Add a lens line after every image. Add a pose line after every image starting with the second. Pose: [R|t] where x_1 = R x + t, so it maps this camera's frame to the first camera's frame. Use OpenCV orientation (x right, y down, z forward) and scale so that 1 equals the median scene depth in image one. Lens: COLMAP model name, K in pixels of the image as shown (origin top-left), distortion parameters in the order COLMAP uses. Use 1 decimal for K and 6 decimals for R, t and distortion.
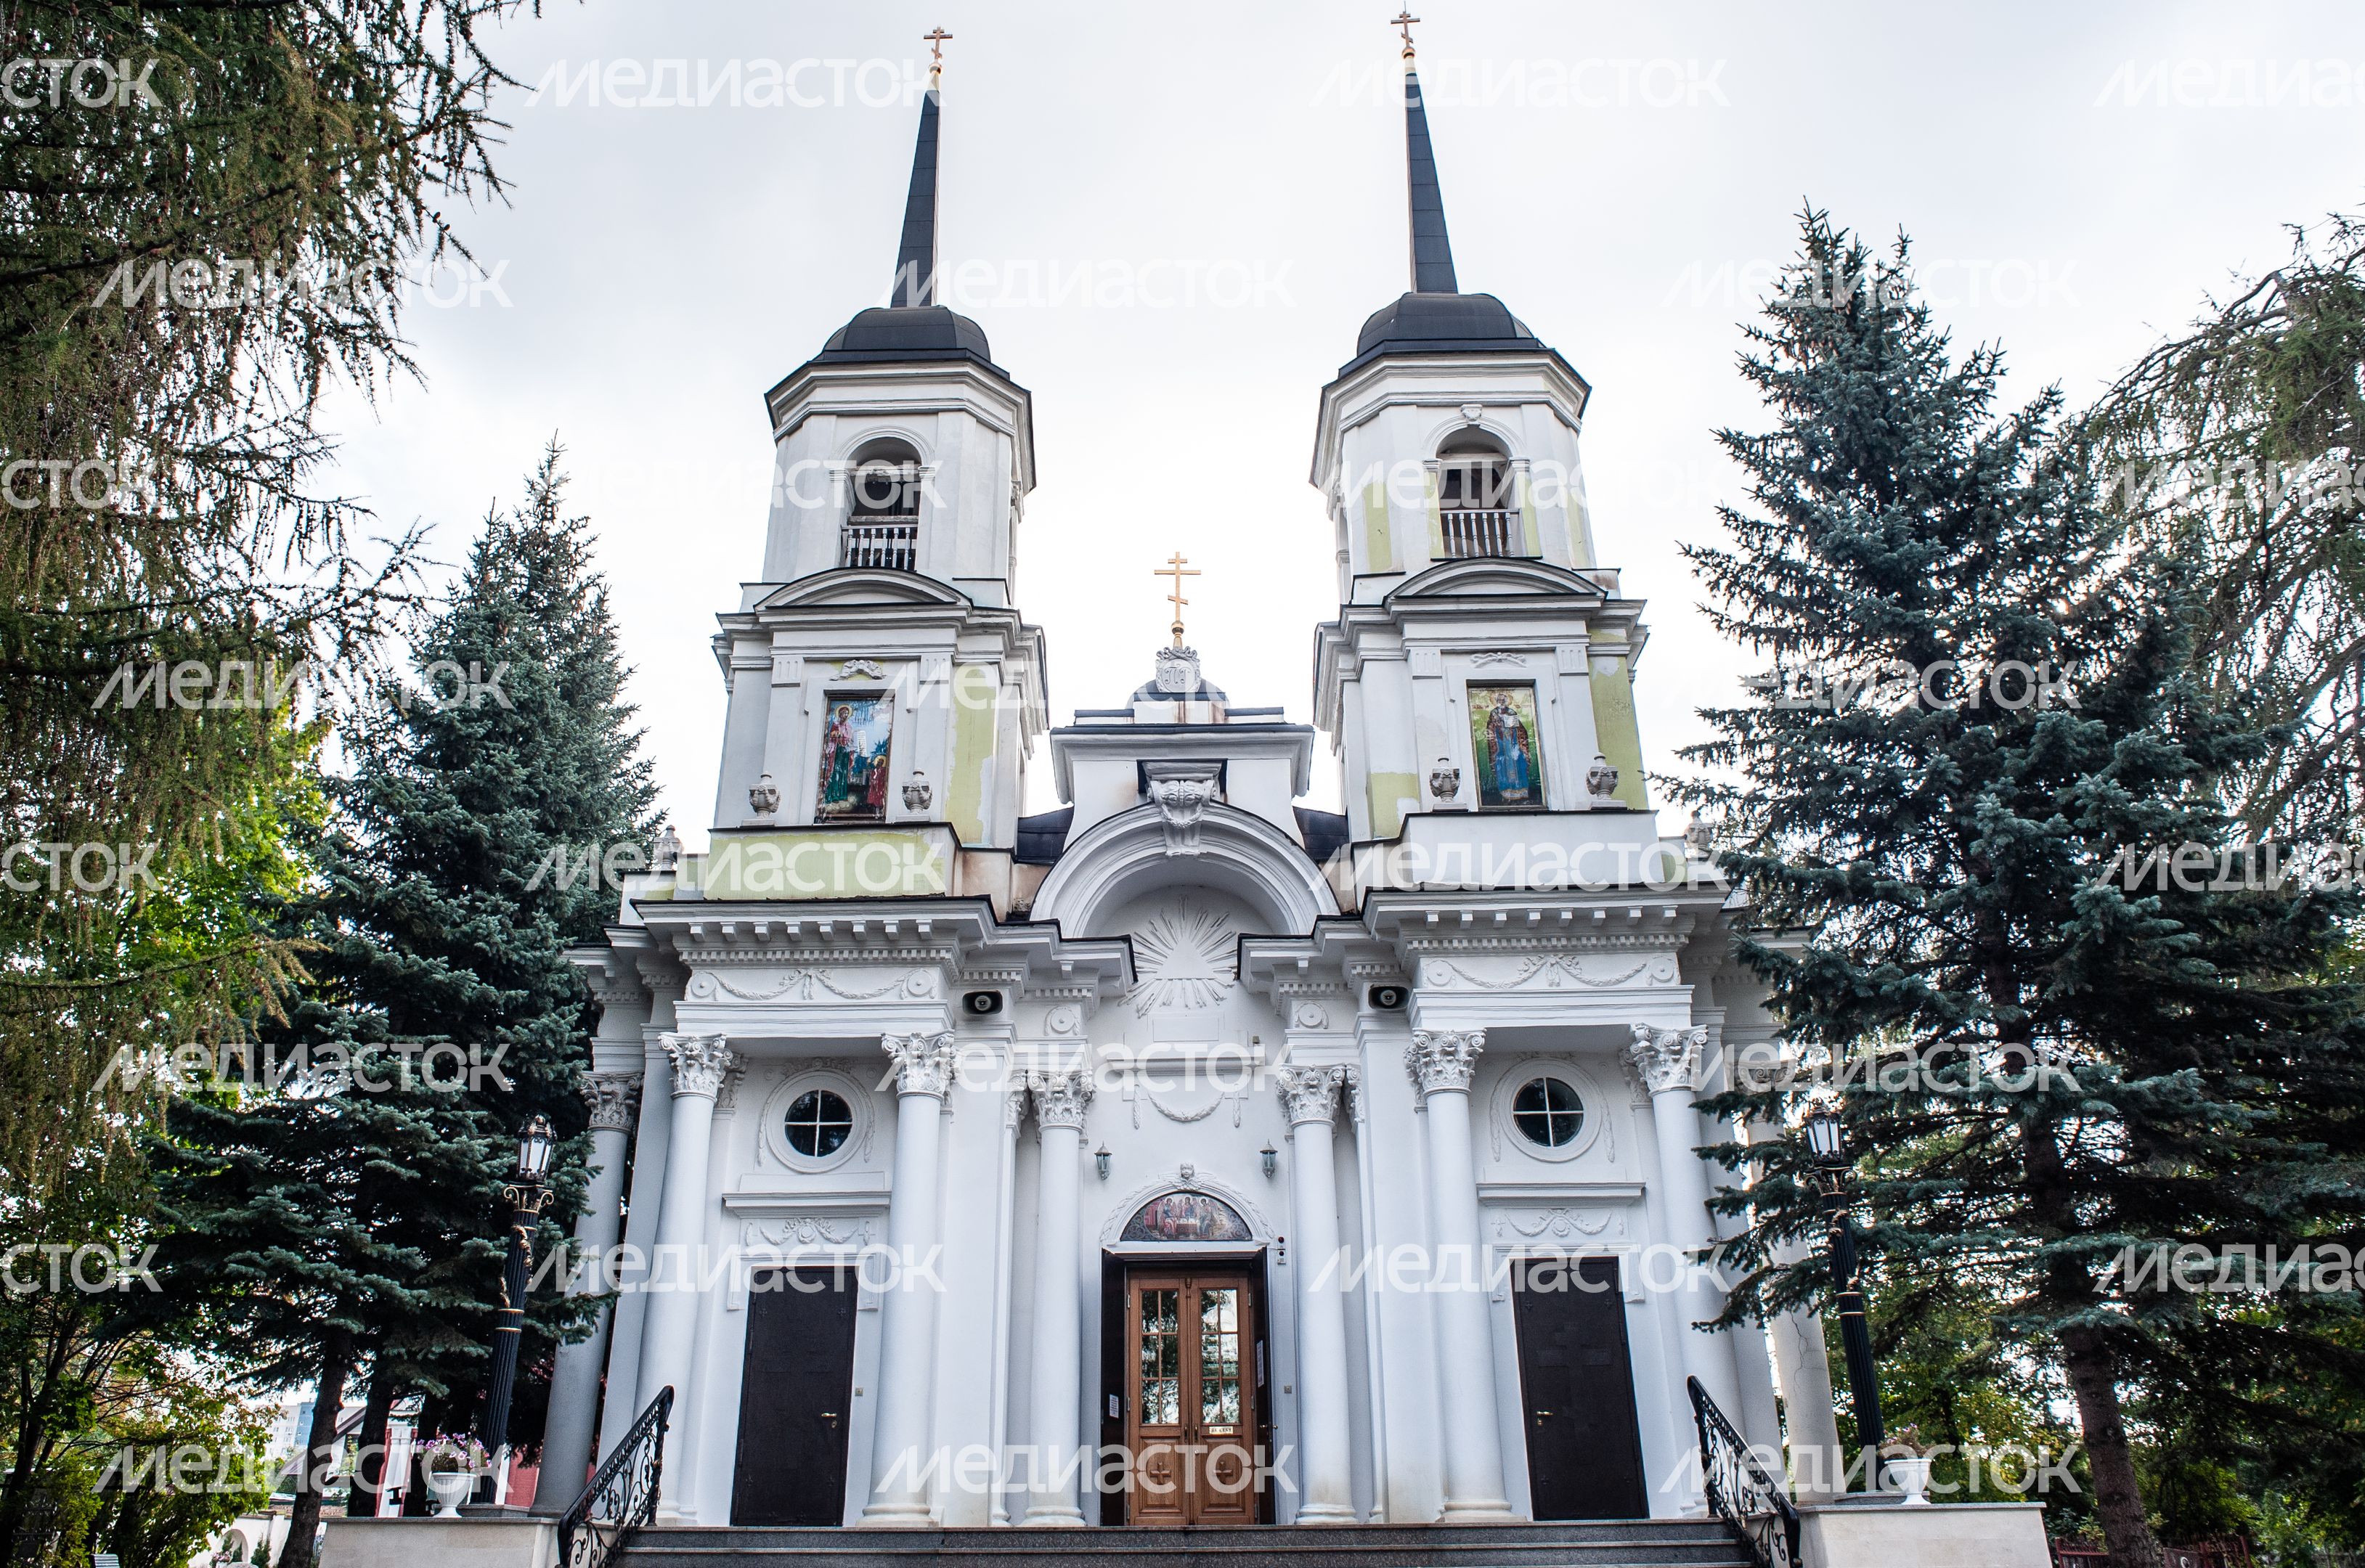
lens RADIAL K [[1634.2, 0, 1116.4], [0, 1634.2, 746.1], [0, 0, 1]] dist [-0.024140, 0.002887]
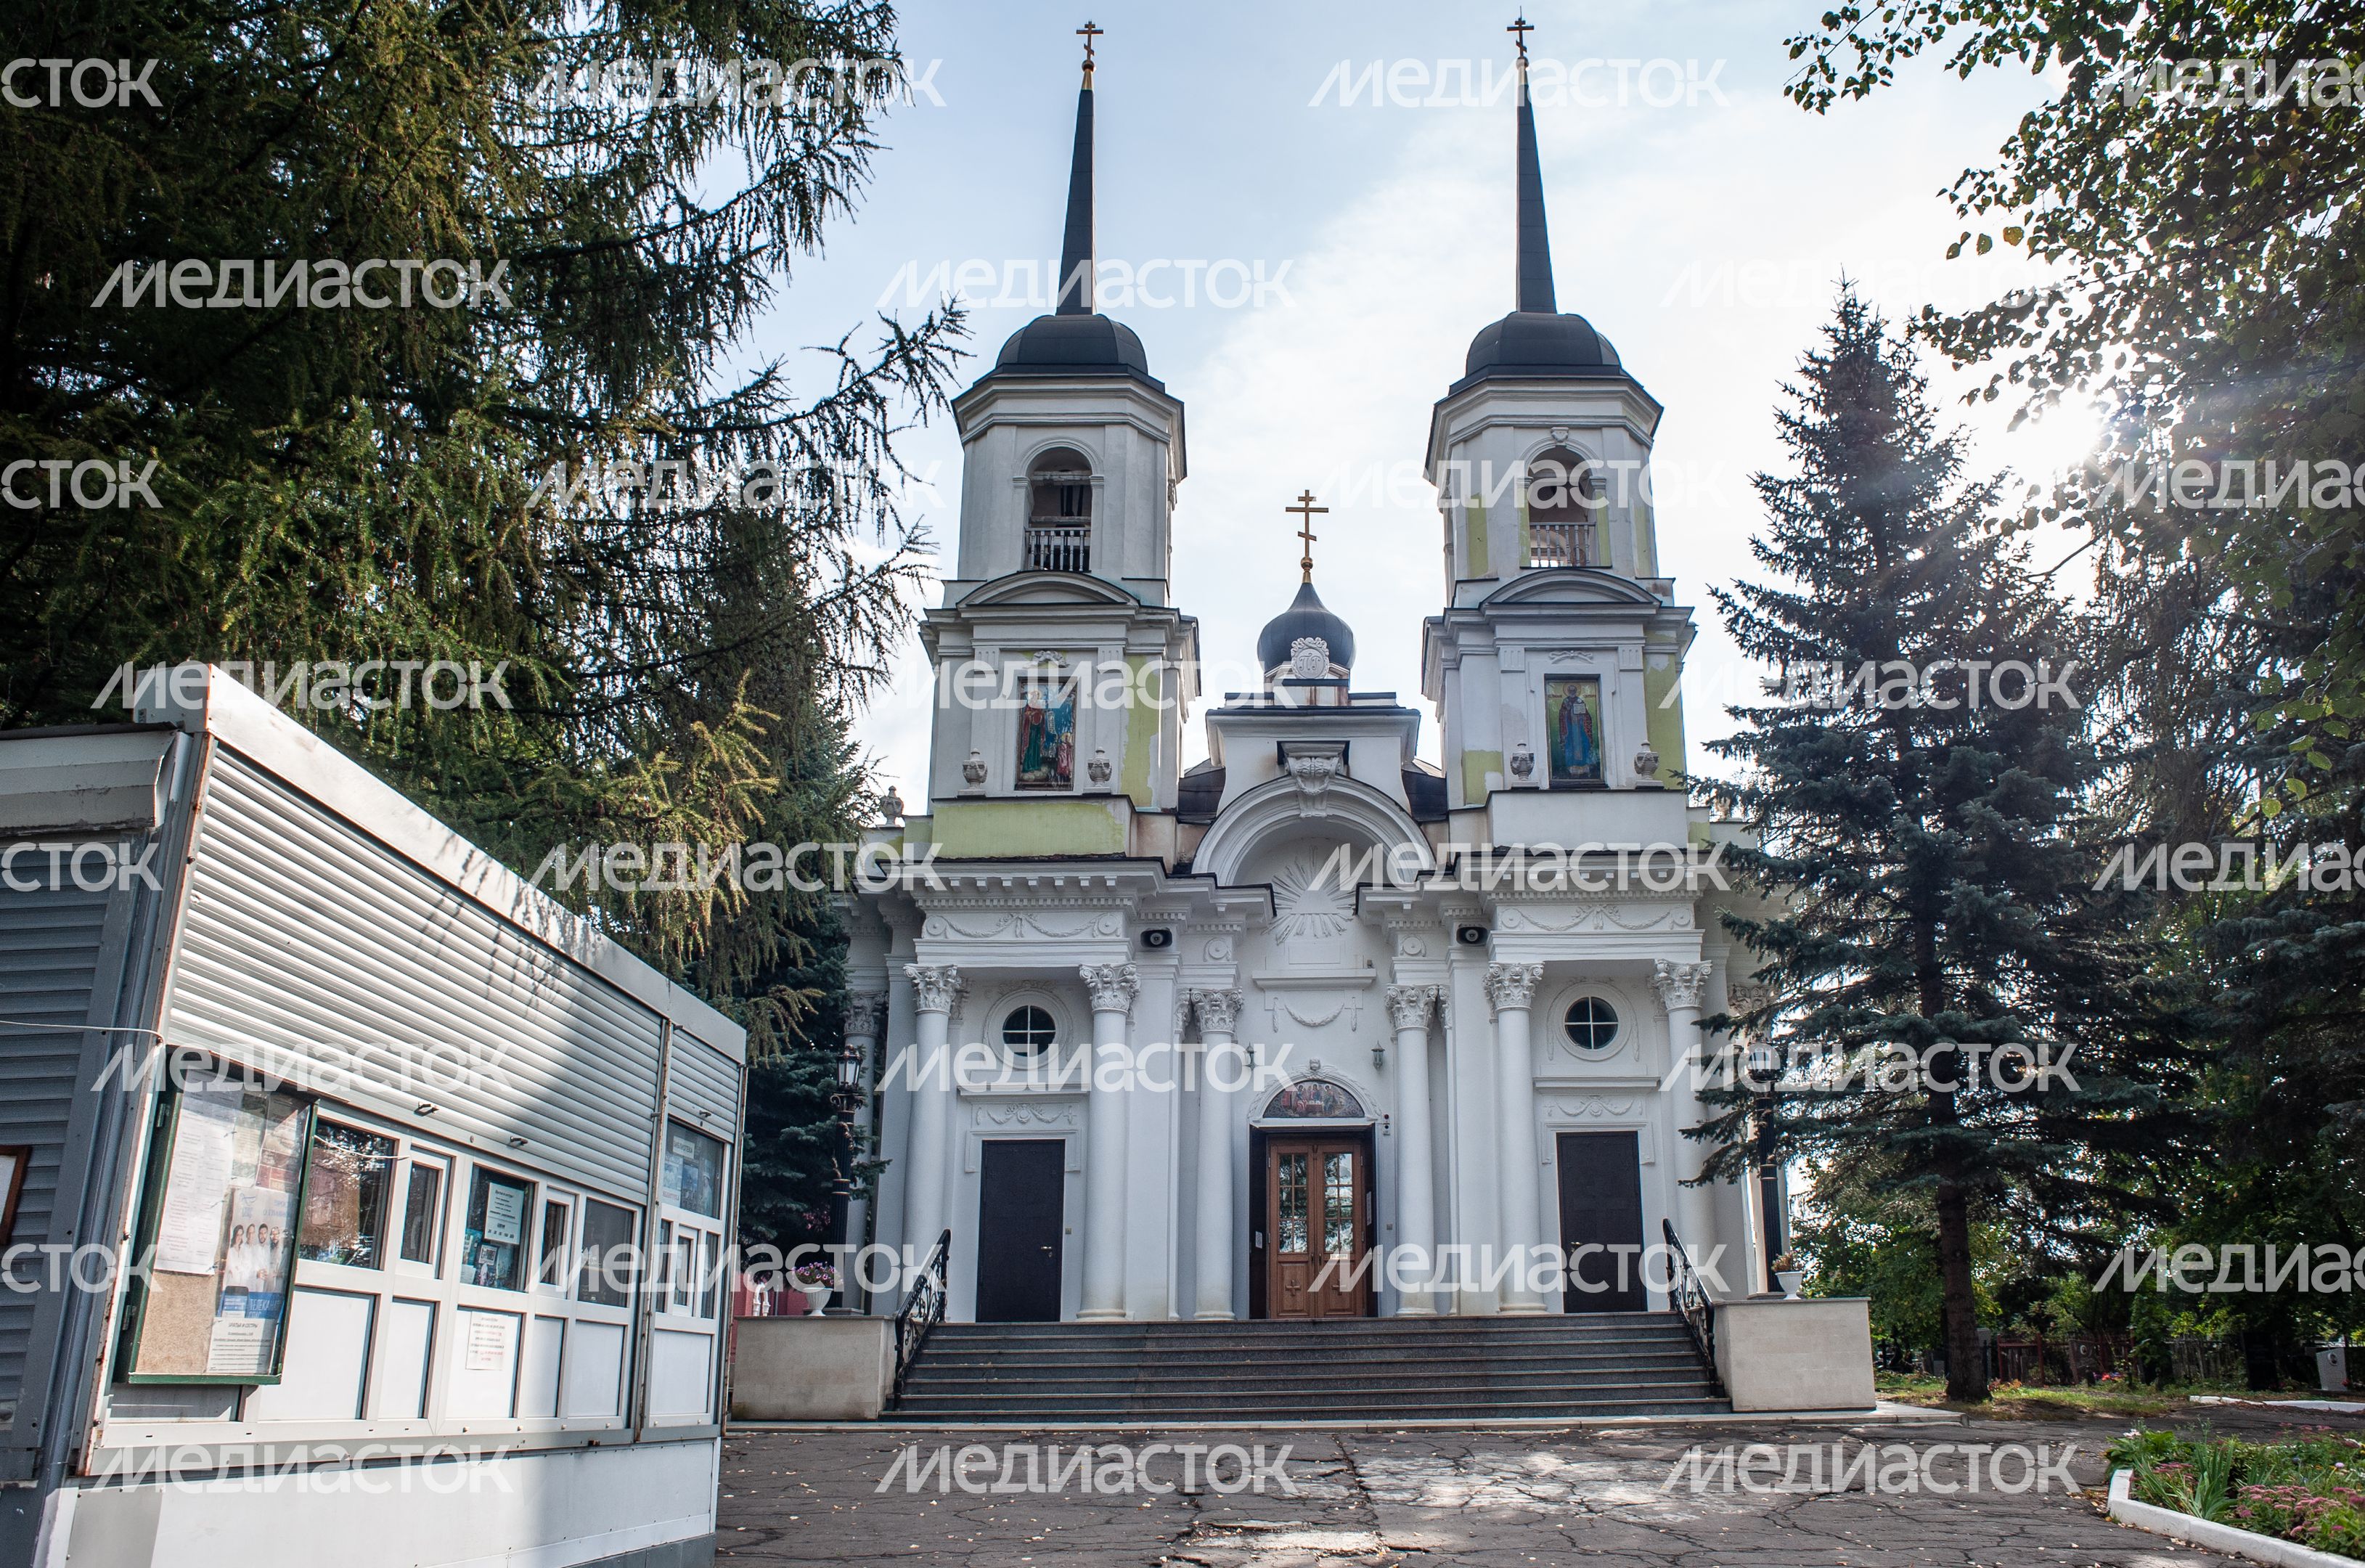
lens RADIAL K [[1674.2, 0, 1295.9], [0, 1674.2, 847.5], [0, 0, 1]] dist [-0.002939, -0.001024]
pose [[0.999368, 0.001035, 0.035546, -0.018270], [-0.006610, 0.987564, 0.157078, -0.113493], [-0.034941, -0.157213, 0.986946, -0.270751]]
